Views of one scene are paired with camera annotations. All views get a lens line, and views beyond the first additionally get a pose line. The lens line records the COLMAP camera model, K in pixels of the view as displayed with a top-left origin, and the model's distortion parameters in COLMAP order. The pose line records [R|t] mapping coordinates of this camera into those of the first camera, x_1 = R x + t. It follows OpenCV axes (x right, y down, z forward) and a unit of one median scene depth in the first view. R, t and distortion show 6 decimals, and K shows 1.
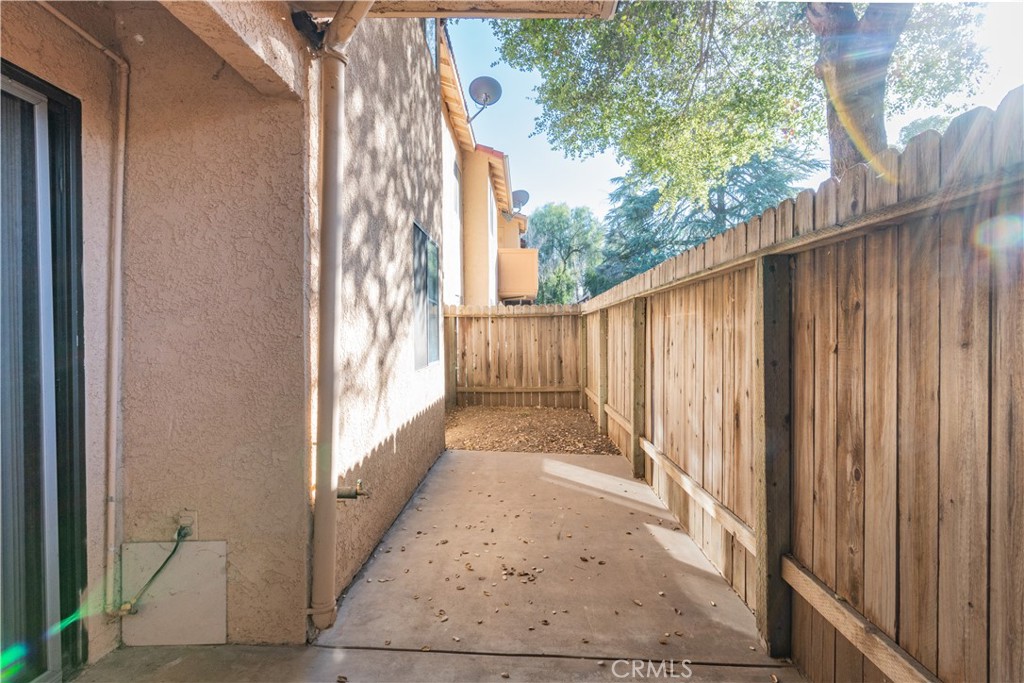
lens RADIAL K [[509.9, 0, 510.0], [0, 509.9, 339.7], [0, 0, 1]] dist [-0.000119, -0.000428]
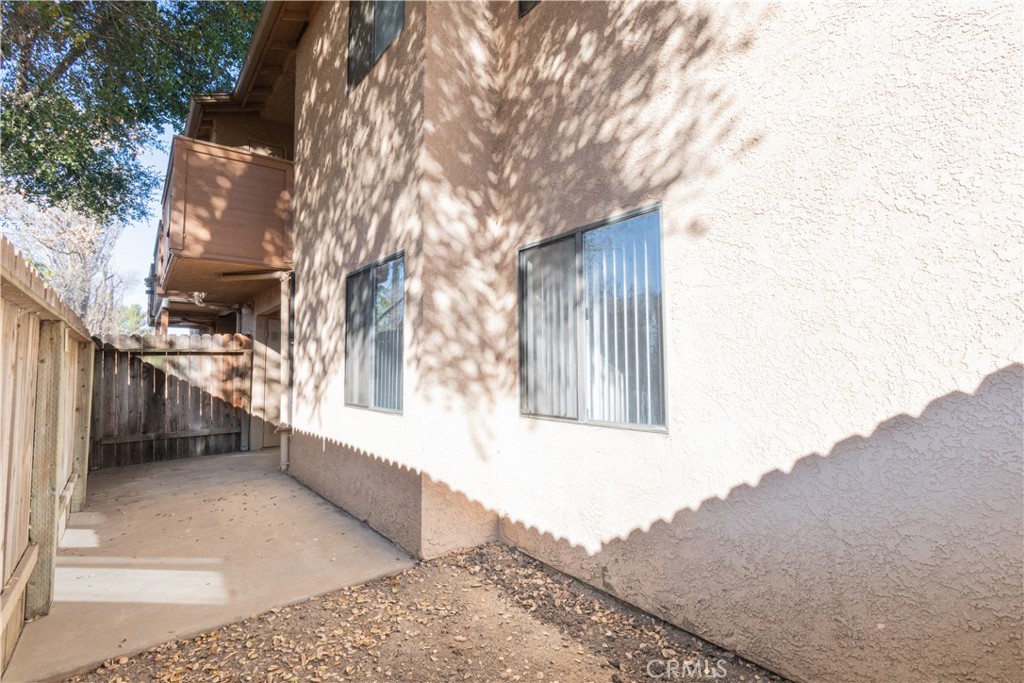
lens RADIAL K [[468.7, 0, 503.6], [0, 468.7, 336.5], [0, 0, 1]] dist [-0.002189, -0.000751]
pose [[-0.767069, -0.029897, -0.640868, 0.237181], [0.004545, 0.998635, -0.052027, -0.035170], [0.641548, -0.042821, -0.765886, 2.208227]]
